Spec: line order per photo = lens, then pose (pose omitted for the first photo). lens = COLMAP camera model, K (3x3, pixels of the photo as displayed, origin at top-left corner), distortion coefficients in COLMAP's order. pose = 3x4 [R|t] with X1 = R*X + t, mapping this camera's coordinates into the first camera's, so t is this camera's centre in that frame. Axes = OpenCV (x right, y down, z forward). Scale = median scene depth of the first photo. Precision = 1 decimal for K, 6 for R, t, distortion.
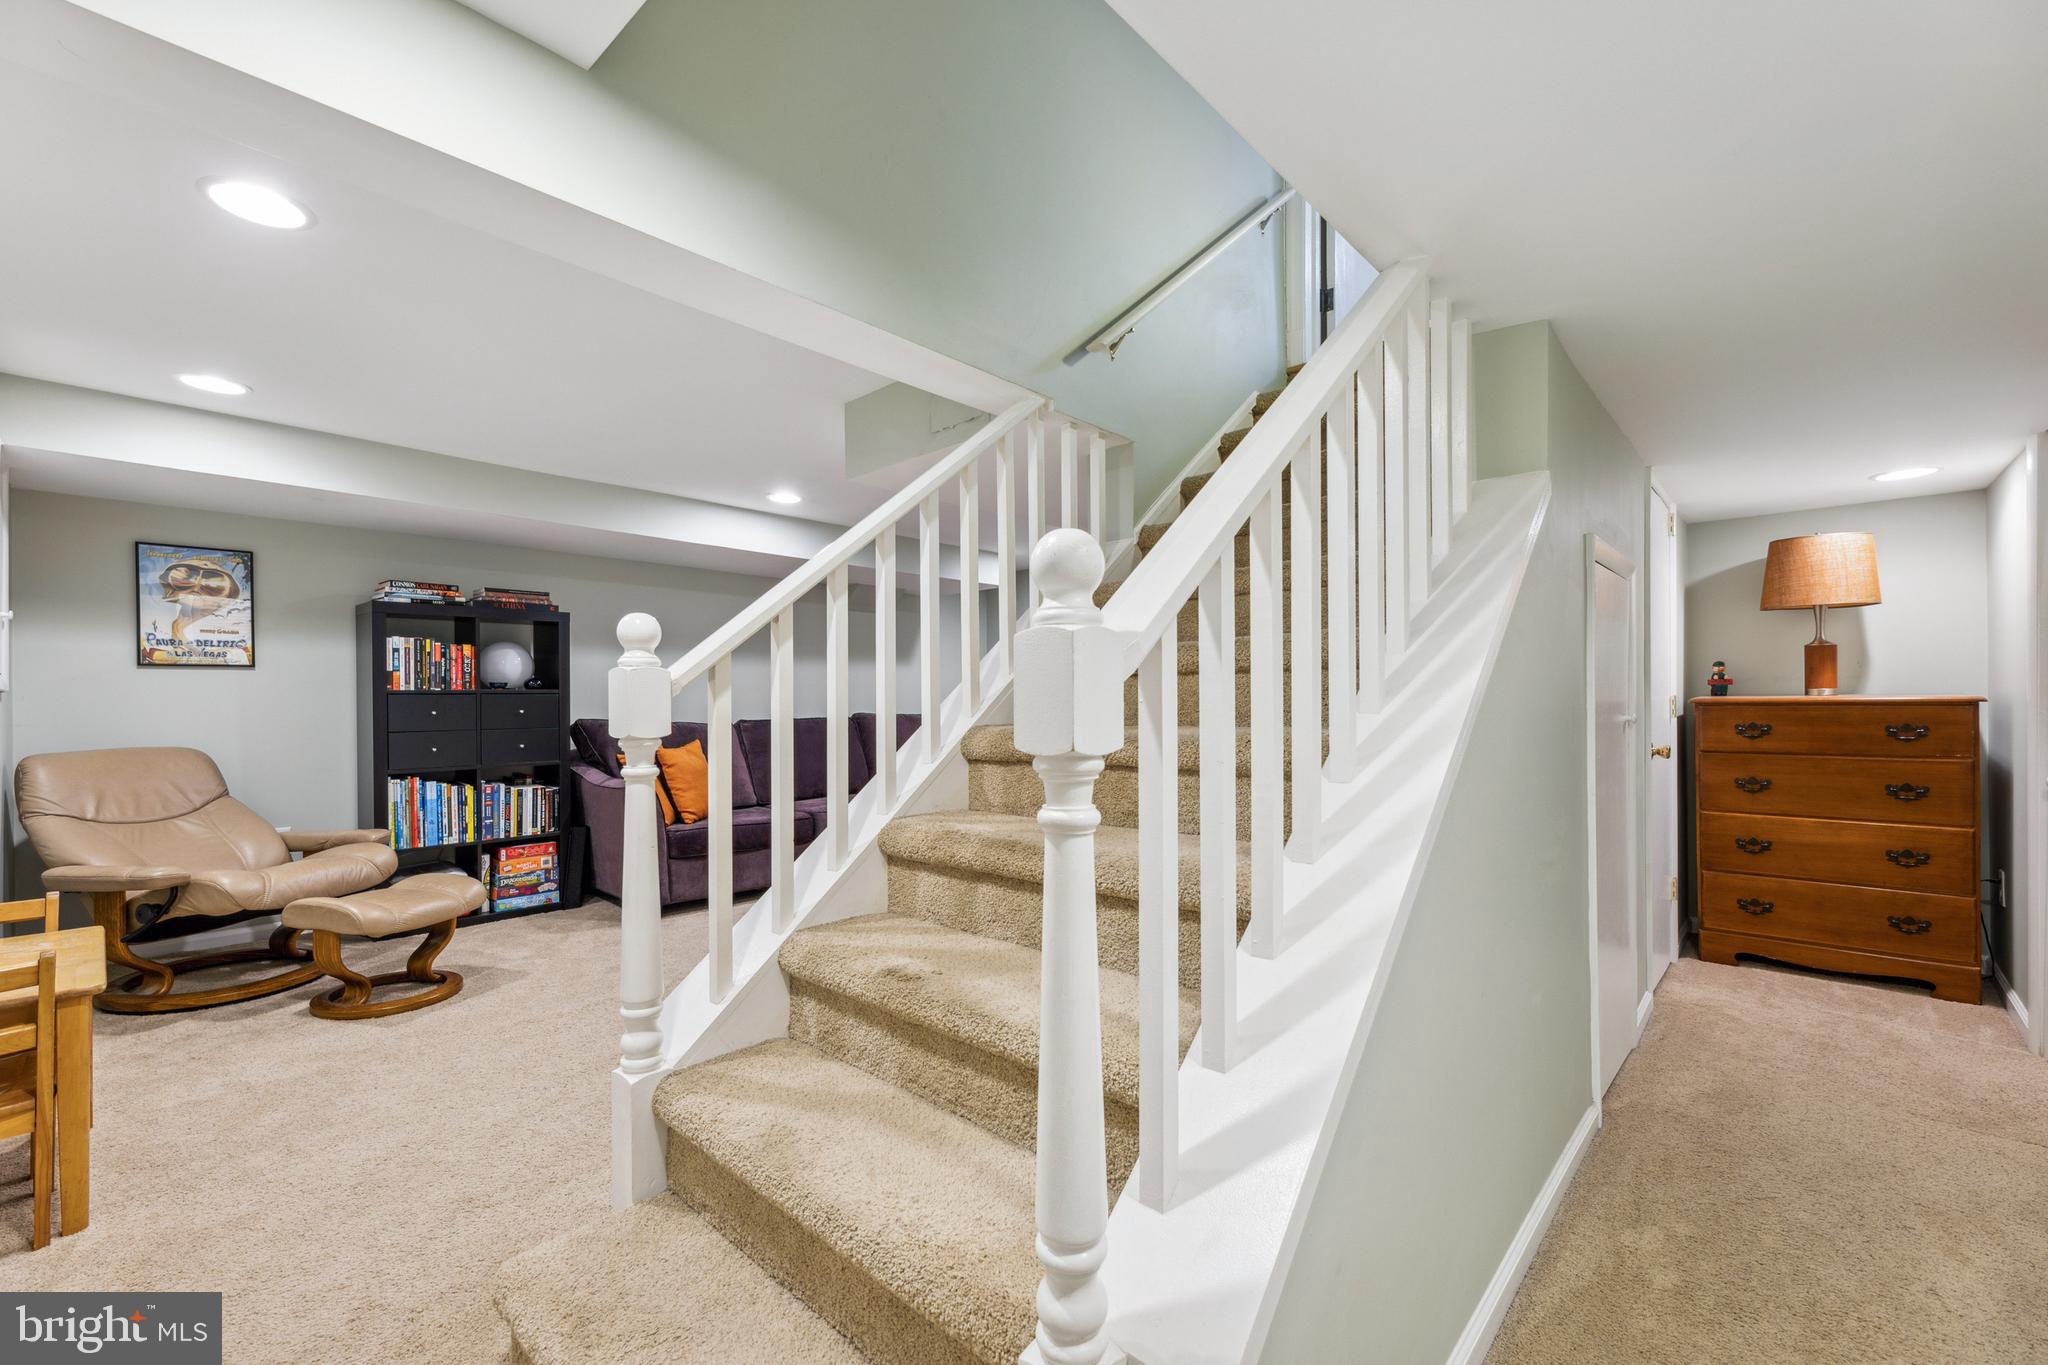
lens RADIAL K [[846.6, 0, 1024.8], [0, 846.6, 693.9], [0, 0, 1]] dist [0.001191, -0.000132]
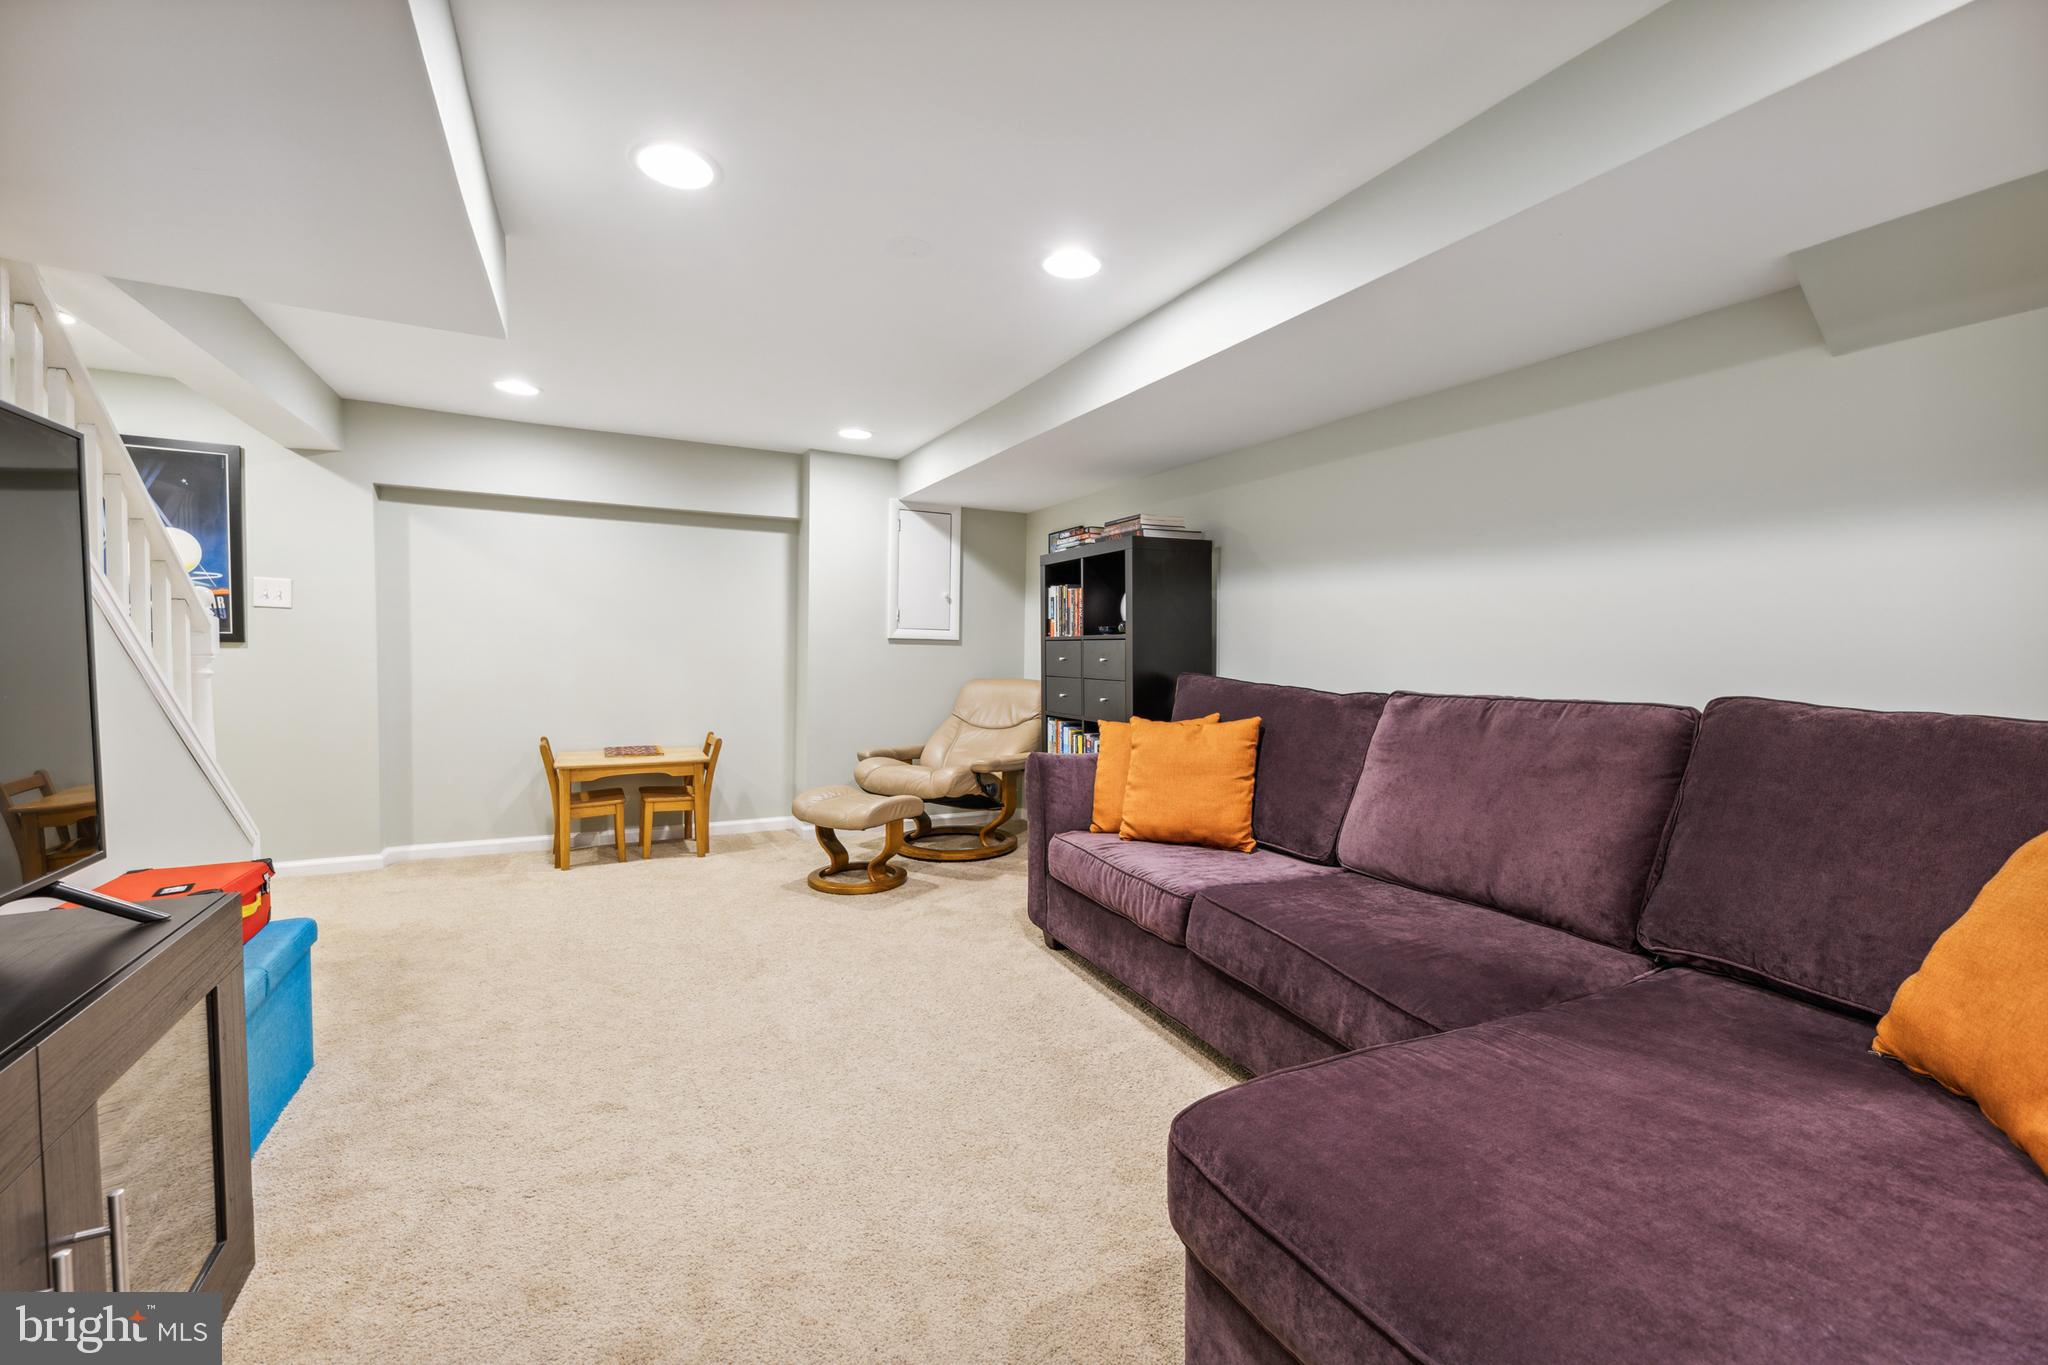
lens RADIAL K [[846.6, 0, 1022.5], [0, 846.6, 682.3], [0, 0, 1]] dist [0.001191, -0.000132]
pose [[-0.361495, 0.037395, -0.931624, 0.261749], [-0.005562, 0.999091, 0.042262, 0.007288], [0.932357, 0.020459, -0.360959, 1.343271]]
